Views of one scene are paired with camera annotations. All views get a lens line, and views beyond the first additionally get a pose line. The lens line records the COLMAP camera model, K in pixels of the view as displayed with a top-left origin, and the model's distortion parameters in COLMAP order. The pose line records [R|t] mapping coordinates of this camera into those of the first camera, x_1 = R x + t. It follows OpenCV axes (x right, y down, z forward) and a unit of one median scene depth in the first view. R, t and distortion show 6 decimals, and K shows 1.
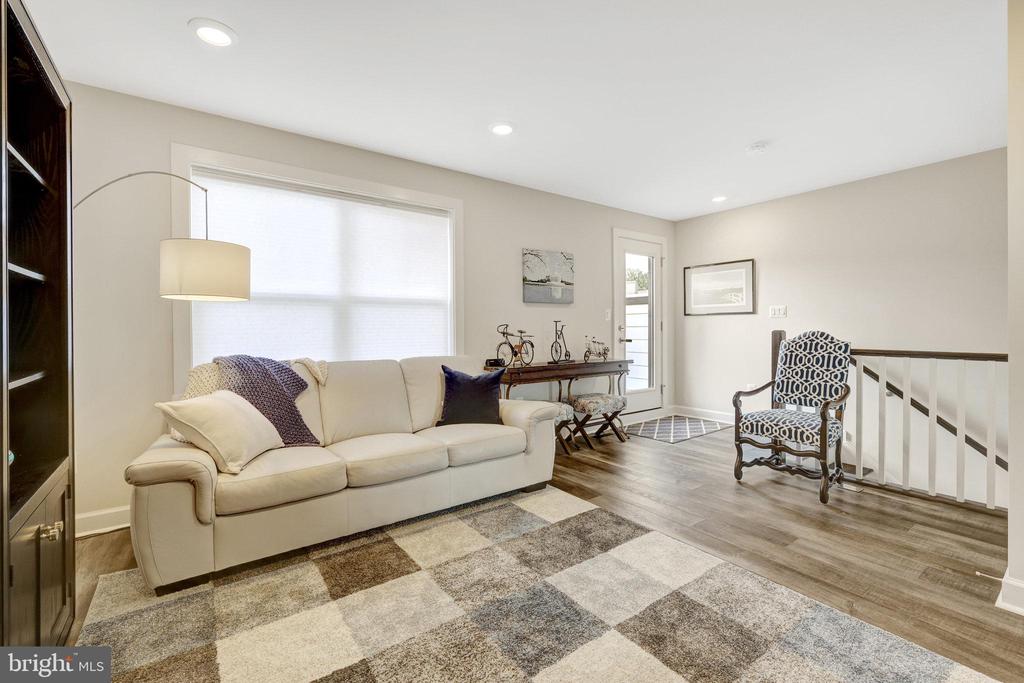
lens RADIAL K [[437.7, 0, 513.4], [0, 437.7, 334.2], [0, 0, 1]] dist [0.000123, 0.000314]
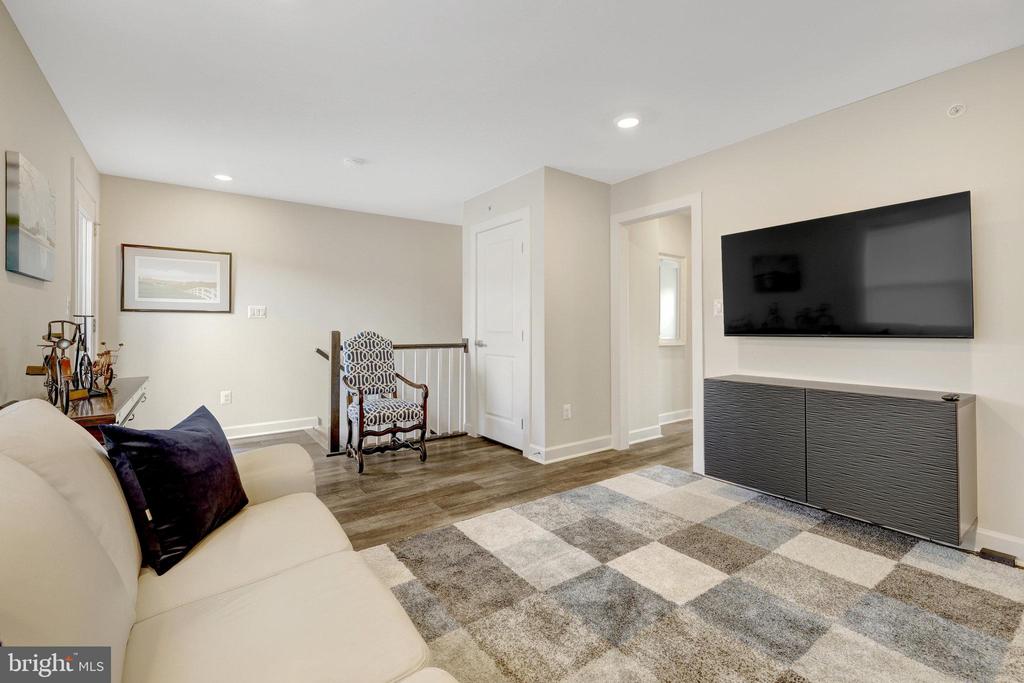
lens RADIAL K [[437.7, 0, 504.4], [0, 437.7, 330.7], [0, 0, 1]] dist [0.000123, 0.000314]
pose [[0.028865, -0.004760, 0.999572, -0.531171], [0.013490, 0.999899, 0.004372, -0.010029], [-0.999492, 0.013358, 0.028926, 0.626151]]
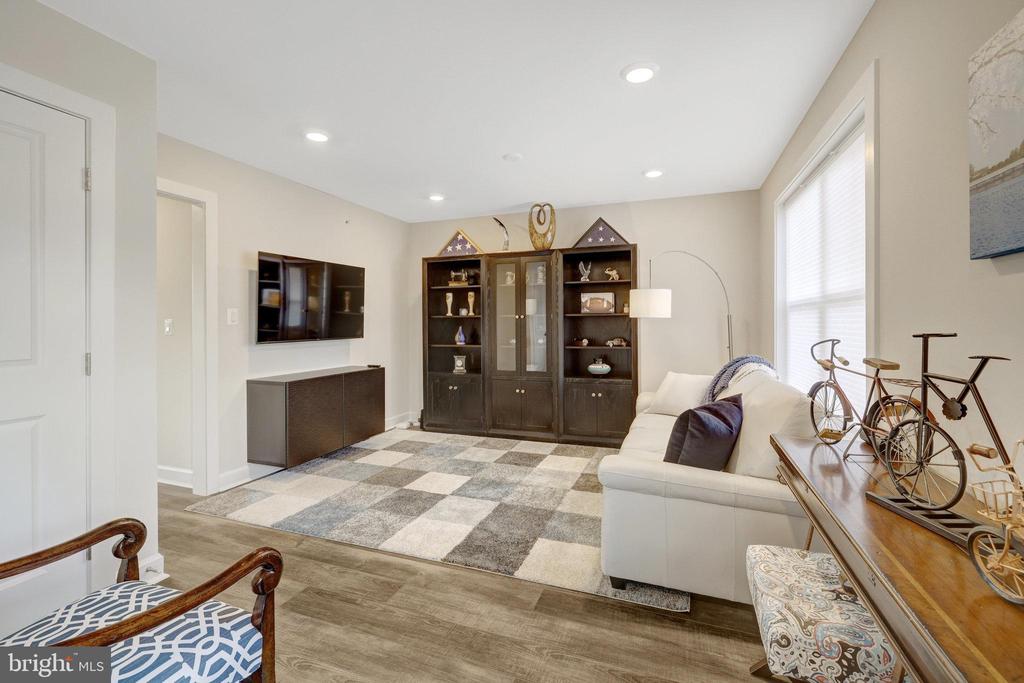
lens RADIAL K [[451.9, 0, 510.0], [0, 451.9, 331.4], [0, 0, 1]] dist [-0.003305, 0.000037]
pose [[-0.848605, 0.014907, -0.528816, 0.526122], [-0.001224, 0.999545, 0.030140, -0.048825], [0.529025, 0.026224, -0.848201, 1.405039]]
